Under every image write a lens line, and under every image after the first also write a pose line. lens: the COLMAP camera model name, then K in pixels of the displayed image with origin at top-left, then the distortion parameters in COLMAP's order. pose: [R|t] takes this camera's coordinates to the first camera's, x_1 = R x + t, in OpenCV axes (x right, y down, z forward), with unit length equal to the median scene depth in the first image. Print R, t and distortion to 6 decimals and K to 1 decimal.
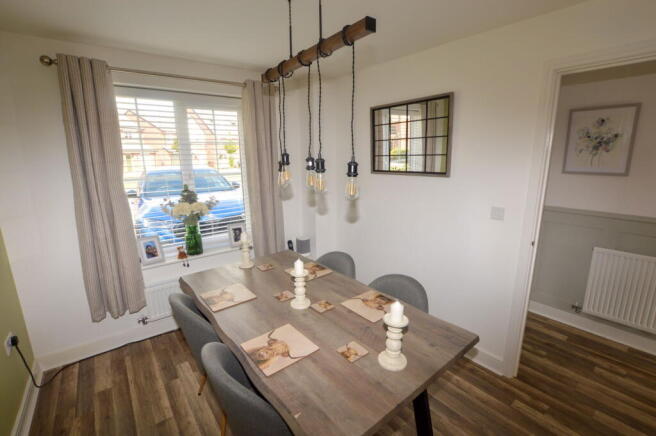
lens RADIAL K [[295.2, 0, 334.2], [0, 295.2, 222.1], [0, 0, 1]] dist [-0.029681, 0.000168]
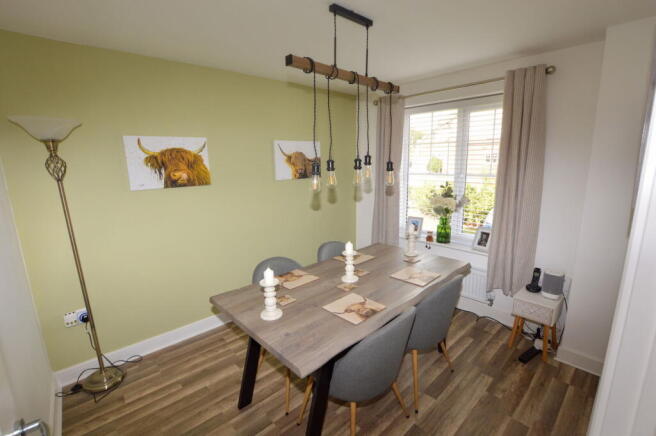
lens RADIAL K [[295.2, 0, 334.2], [0, 295.2, 222.1], [0, 0, 1]] dist [-0.029681, 0.000168]
pose [[0.068962, 0.206496, -0.976014, 0.993859], [-0.210950, 0.959239, 0.188042, -0.155632], [0.975061, 0.192923, 0.109712, 0.751527]]
